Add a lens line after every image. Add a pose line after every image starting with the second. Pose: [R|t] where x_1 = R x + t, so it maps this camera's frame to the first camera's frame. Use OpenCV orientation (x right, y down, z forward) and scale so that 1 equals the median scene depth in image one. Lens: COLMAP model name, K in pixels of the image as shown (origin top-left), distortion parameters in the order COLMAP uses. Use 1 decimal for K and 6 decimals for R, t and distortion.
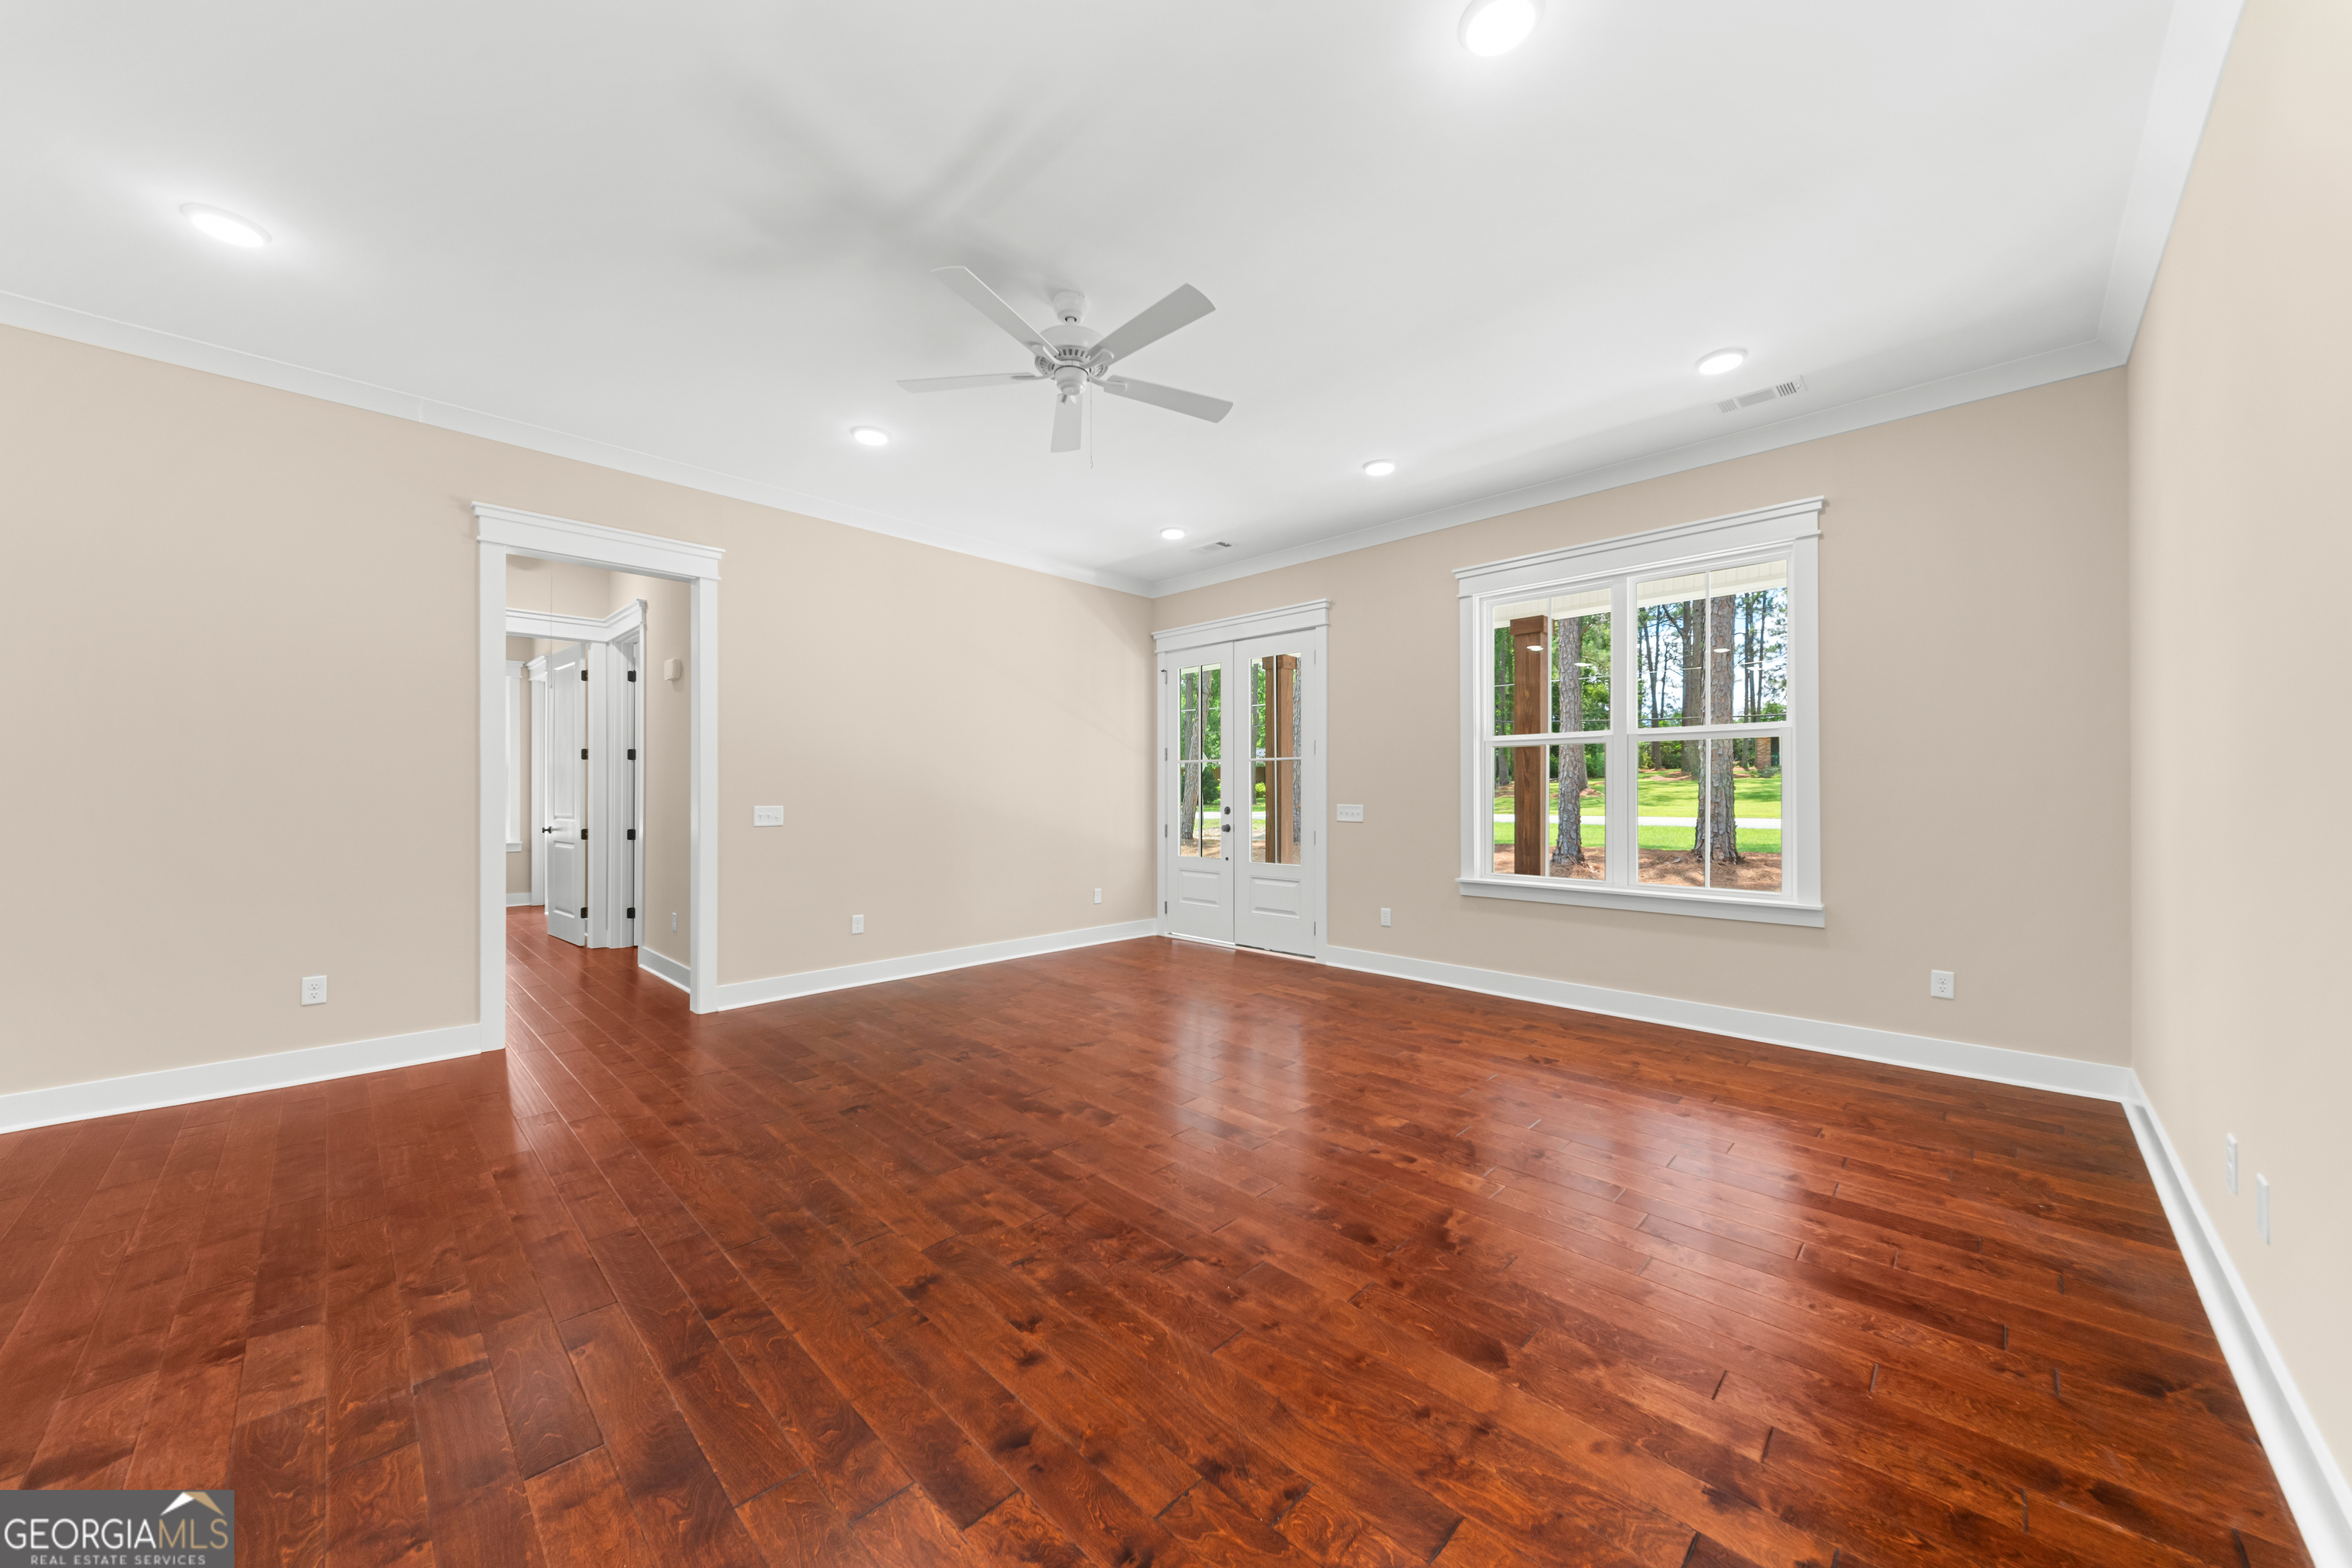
lens RADIAL K [[831.4, 0, 1159.9], [0, 831.4, 785.9], [0, 0, 1]] dist [0.016387, 0.000054]
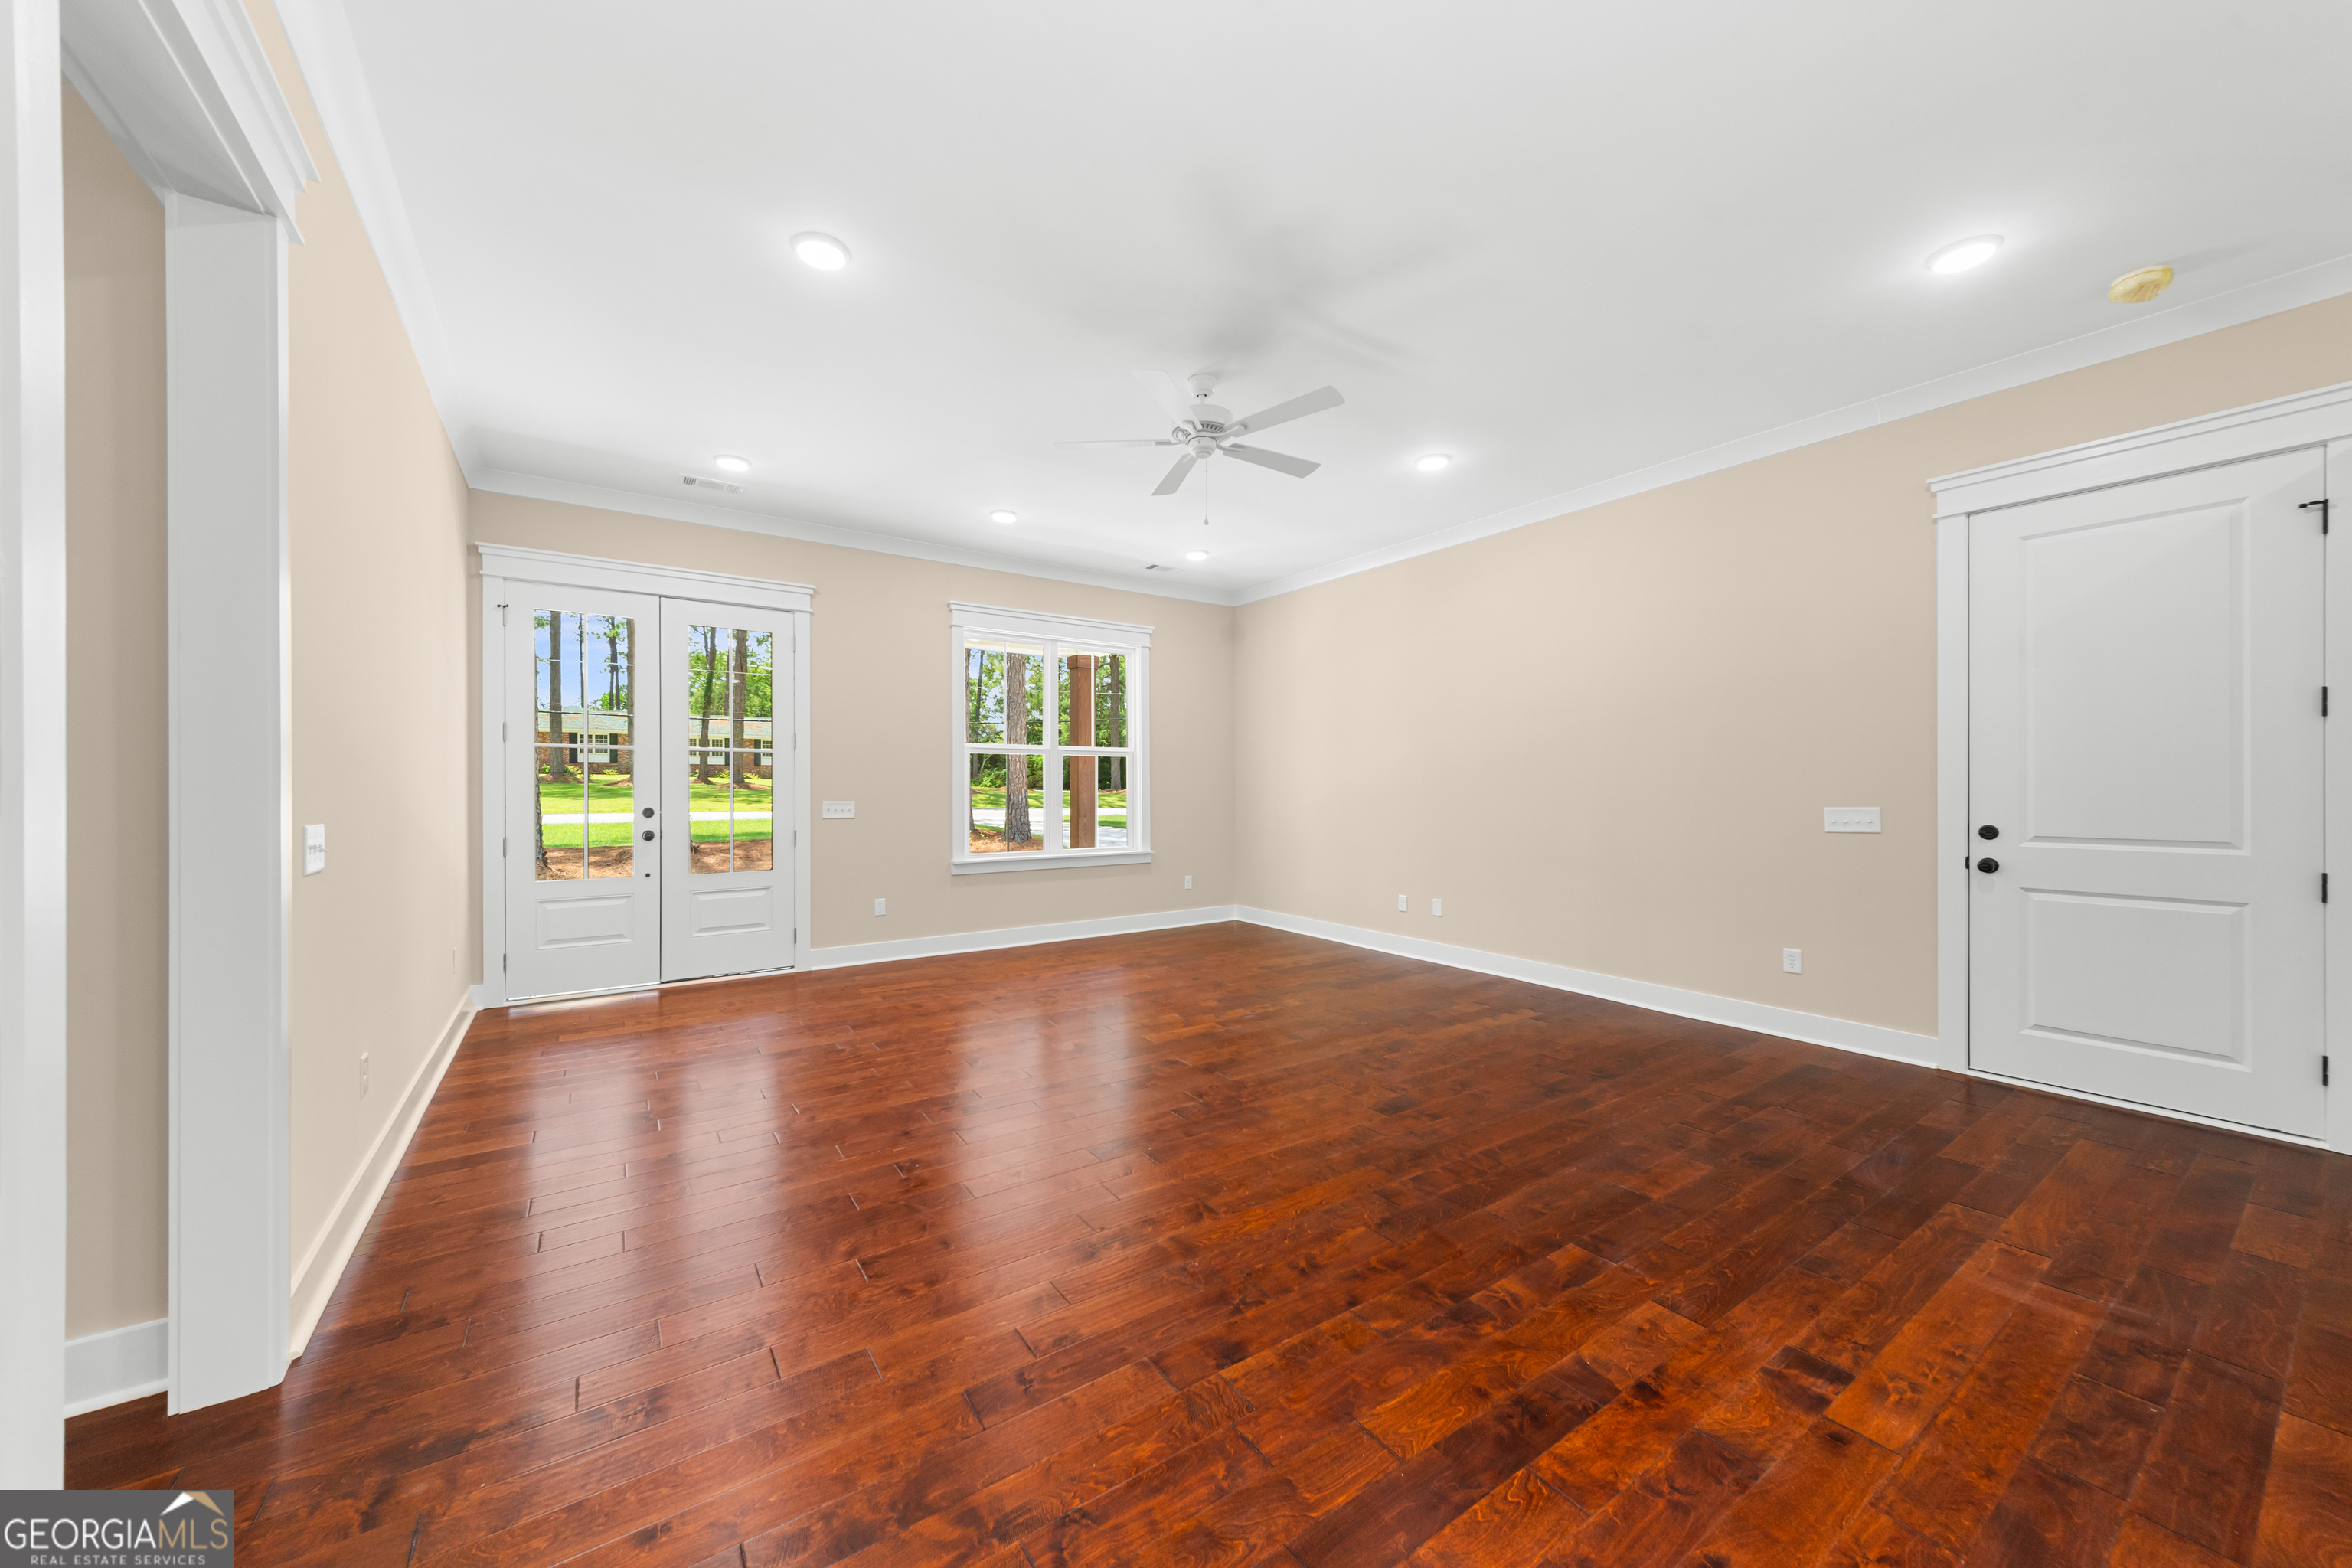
lens RADIAL K [[831.4, 0, 1159.9], [0, 831.4, 785.9], [0, 0, 1]] dist [0.016387, 0.000054]
pose [[0.186165, 0.003629, 0.982512, -0.924226], [-0.007500, 0.999969, -0.002272, 0.004611], [-0.982490, -0.006946, 0.186186, 0.596950]]
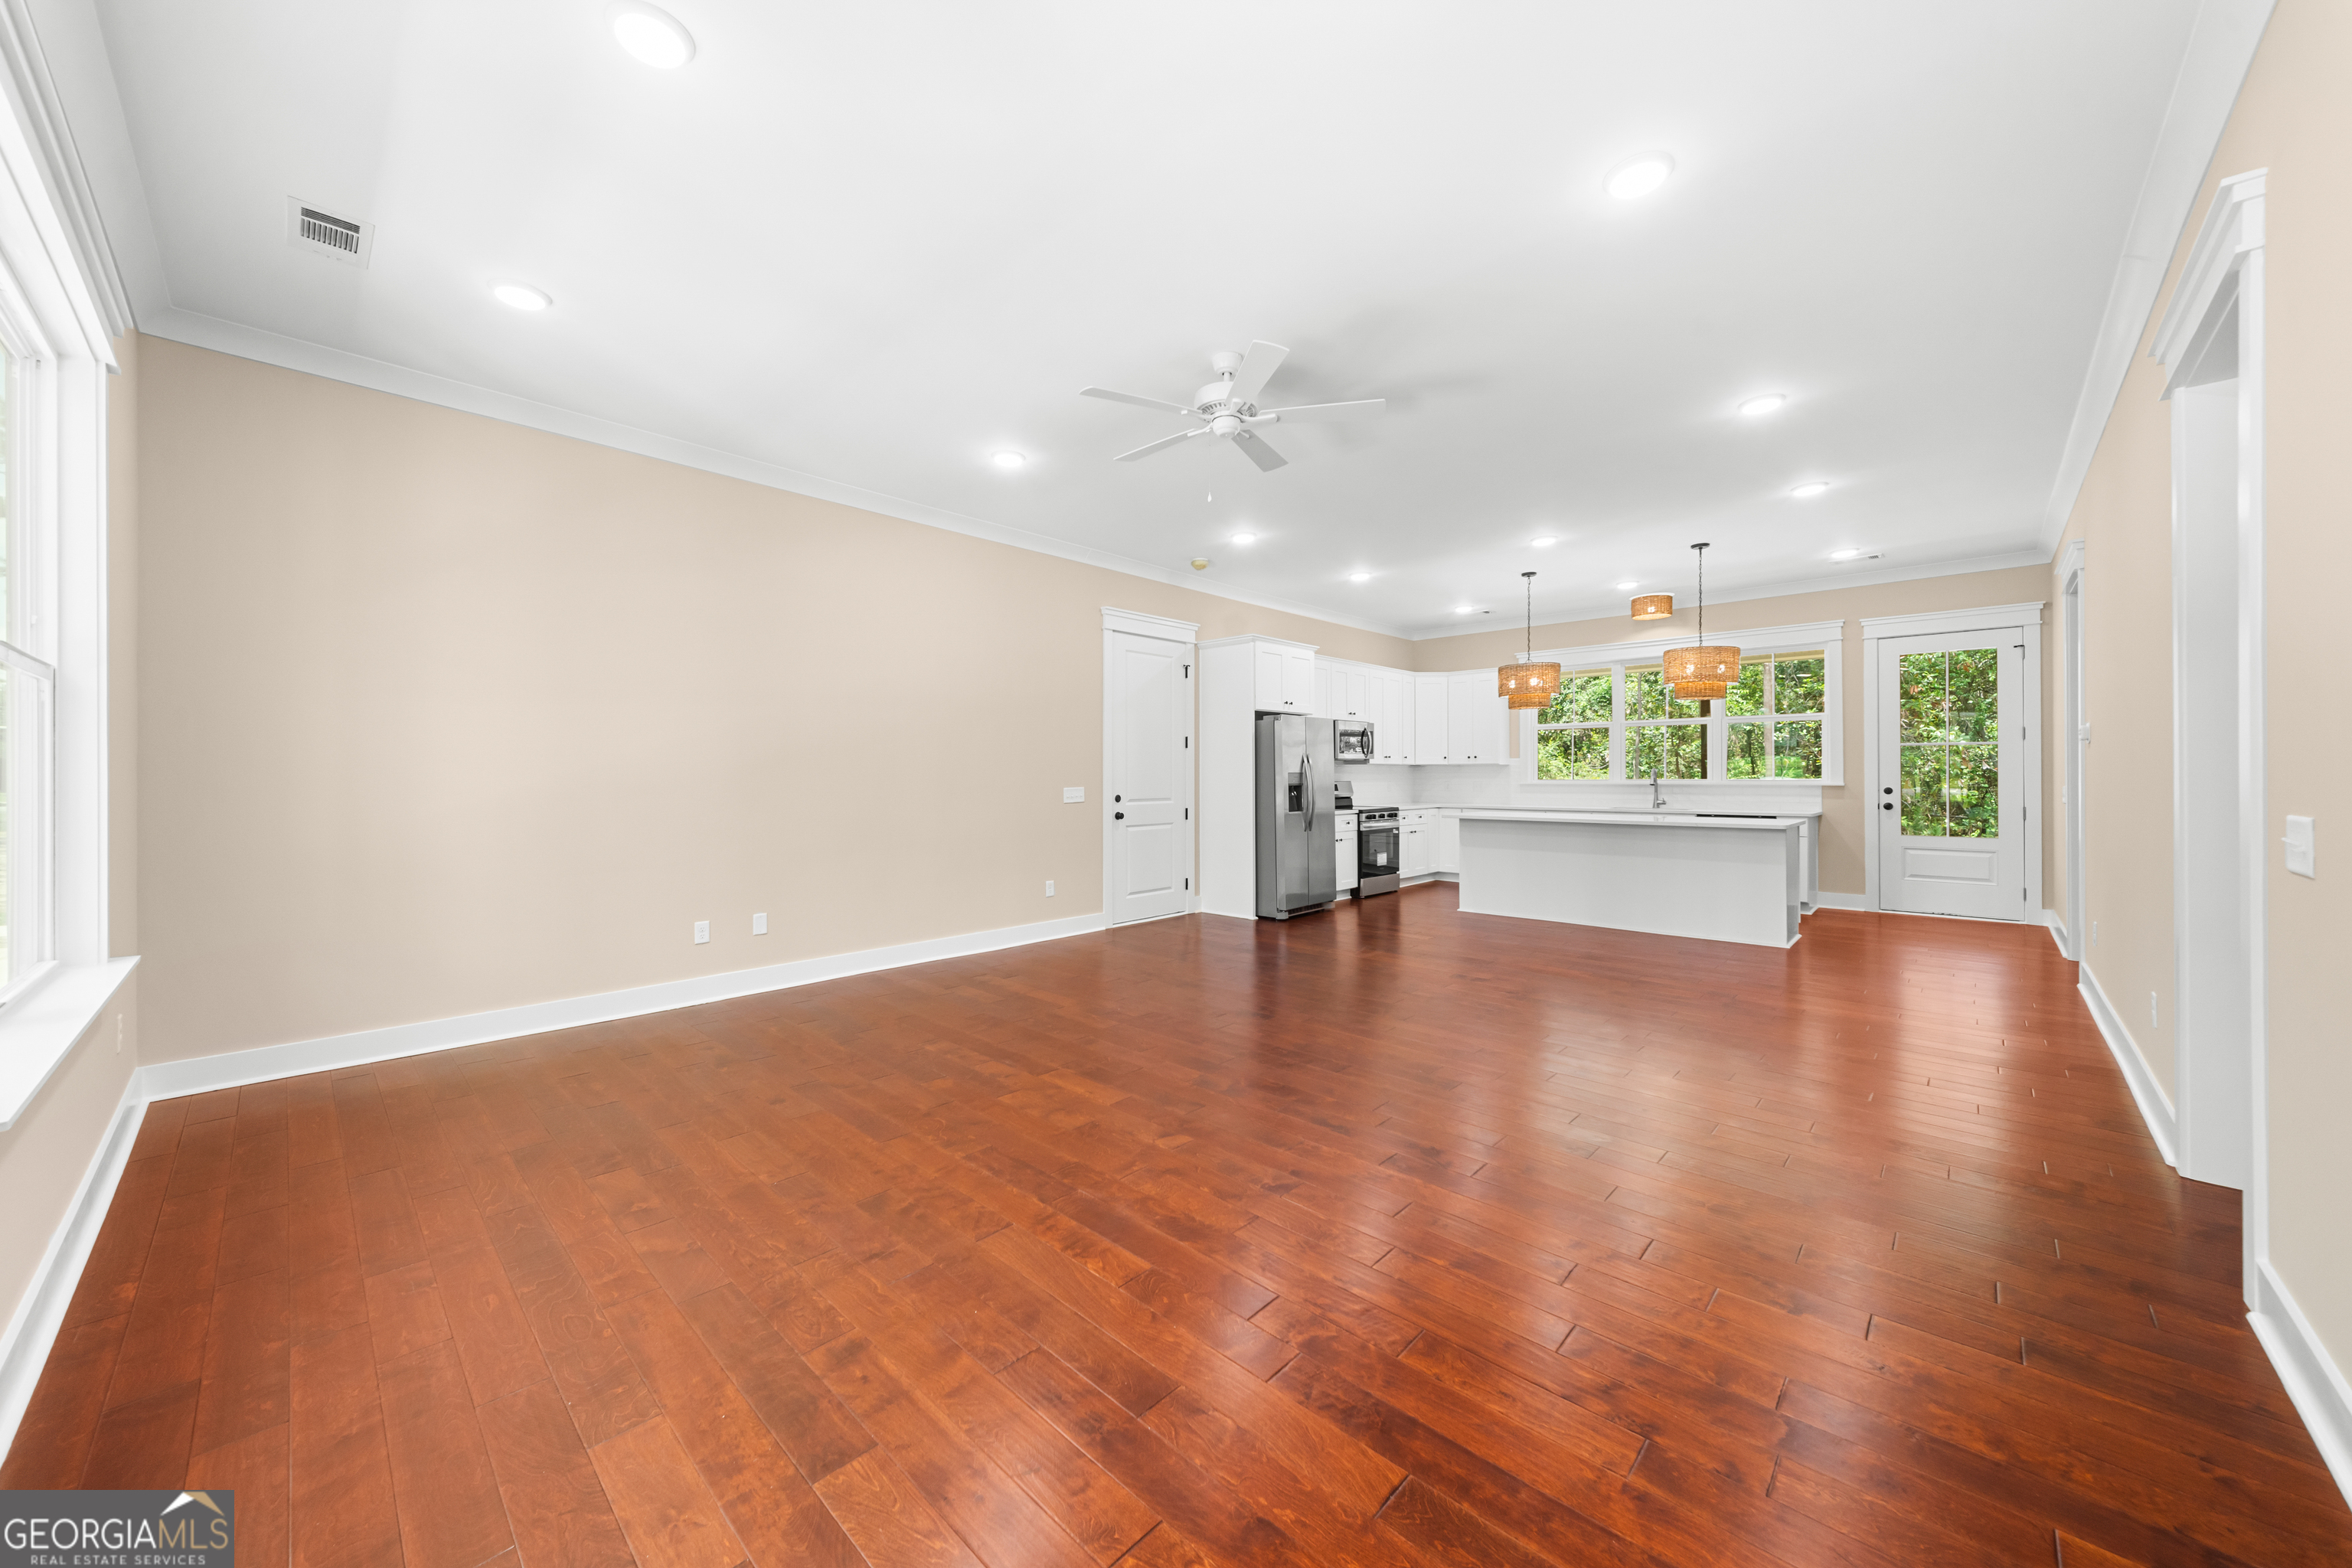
lens RADIAL K [[831.4, 0, 1159.9], [0, 831.4, 785.9], [0, 0, 1]] dist [0.016387, 0.000054]
pose [[-0.999805, 0.003665, -0.019412, 0.008598], [0.003494, 0.999955, 0.008859, 0.004274], [0.019444, 0.008789, -0.999772, 1.548000]]
